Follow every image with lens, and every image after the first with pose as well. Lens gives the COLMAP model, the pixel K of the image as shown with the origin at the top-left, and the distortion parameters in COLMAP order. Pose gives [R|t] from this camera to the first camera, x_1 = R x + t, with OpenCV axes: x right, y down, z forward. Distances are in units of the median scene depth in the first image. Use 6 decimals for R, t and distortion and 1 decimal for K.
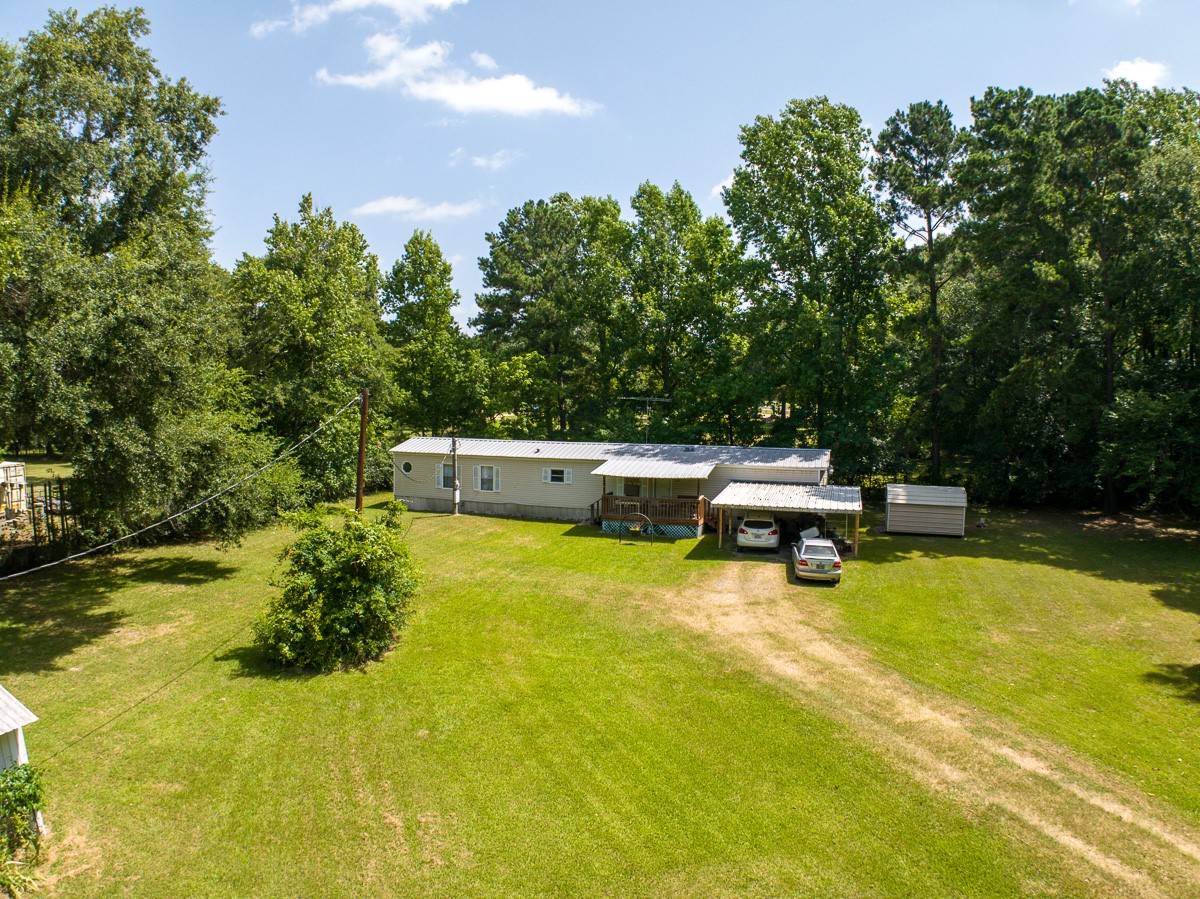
lens RADIAL K [[760.1, 0, 591.6], [0, 760.1, 441.4], [0, 0, 1]] dist [-0.214227, 0.038849]
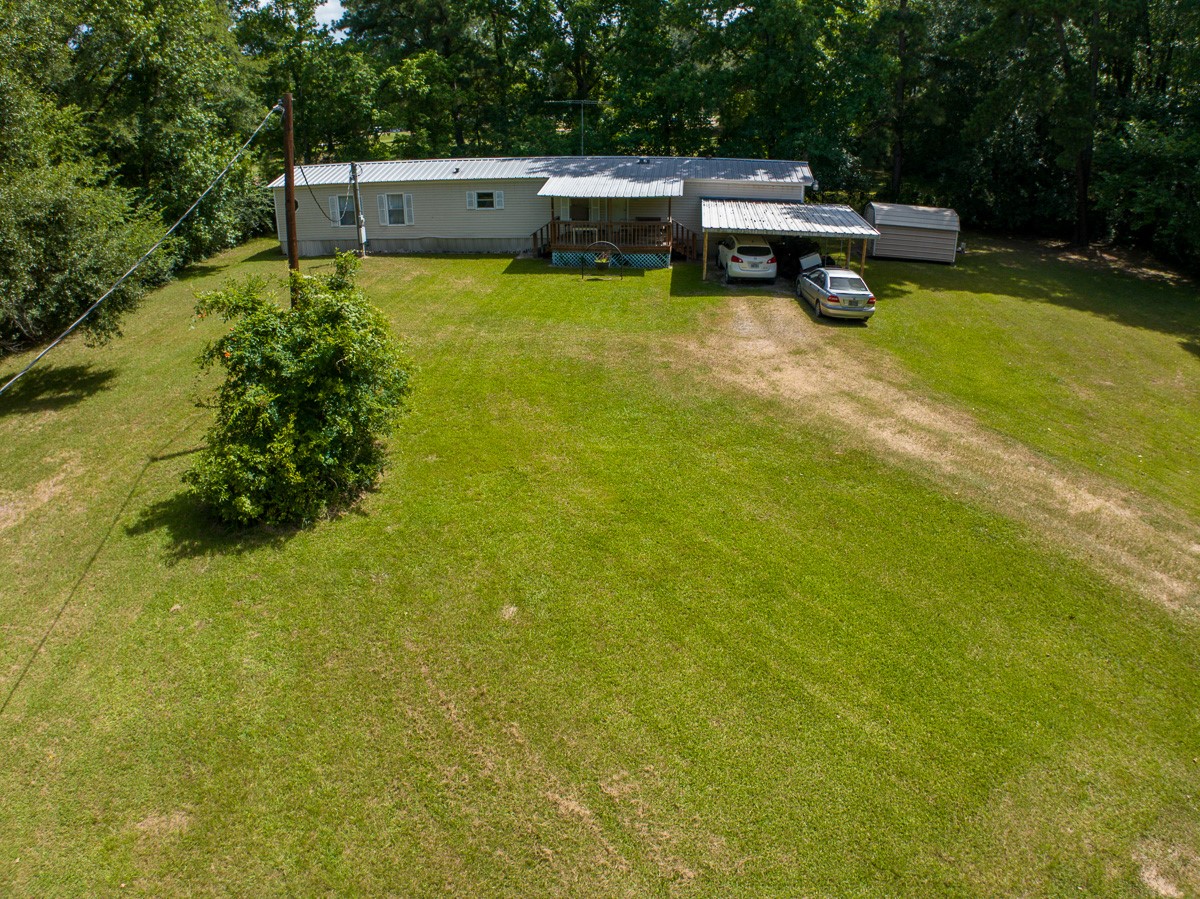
lens RADIAL K [[760.1, 0, 603.7], [0, 760.1, 444.9], [0, 0, 1]] dist [-0.214227, 0.038849]
pose [[0.976409, -0.100930, 0.190888, -0.112535], [0.024373, 0.929900, 0.367005, 0.001764], [-0.214548, -0.353694, 0.910423, 0.172450]]
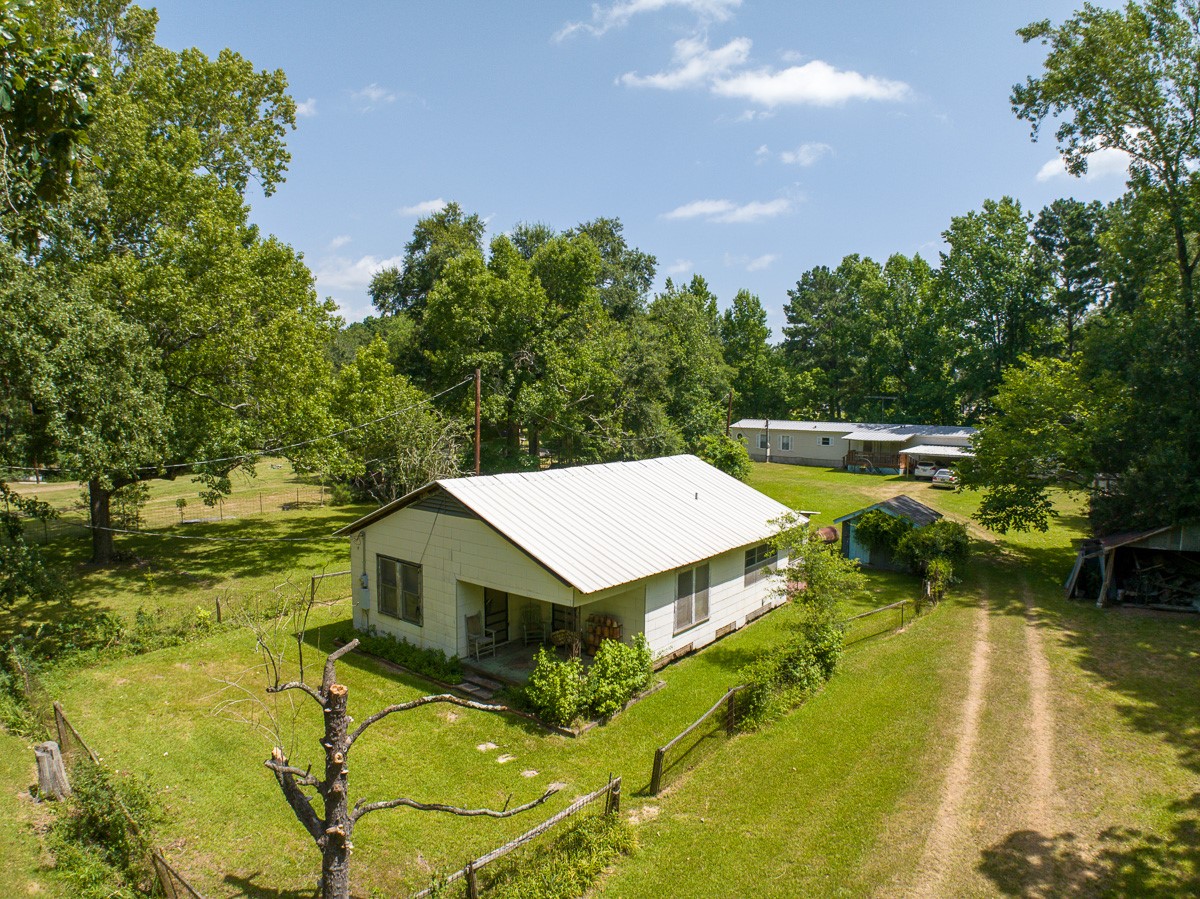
lens RADIAL K [[760.1, 0, 593.8], [0, 760.1, 461.8], [0, 0, 1]] dist [-0.214227, 0.038849]
pose [[0.918467, 0.028006, -0.394506, 0.159572], [-0.018560, 0.999443, 0.027739, 0.061955], [0.395063, -0.018155, 0.918475, -0.881062]]
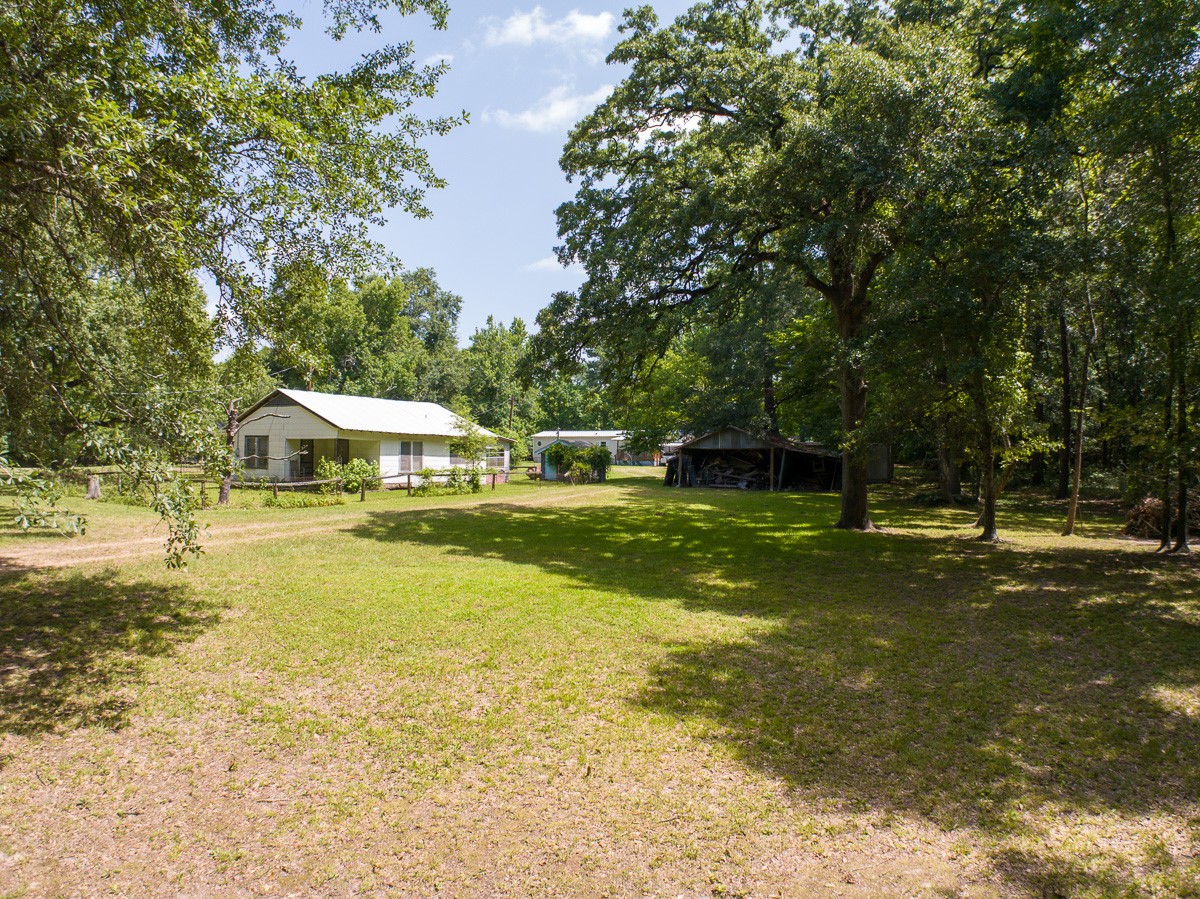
lens RADIAL K [[760.1, 0, 603.2], [0, 760.1, 441.1], [0, 0, 1]] dist [-0.214227, 0.038849]
pose [[0.975618, -0.006760, -0.219373, 0.493242], [-0.009681, 0.997227, -0.073787, 0.224267], [0.219263, 0.074112, 0.972847, -1.295107]]
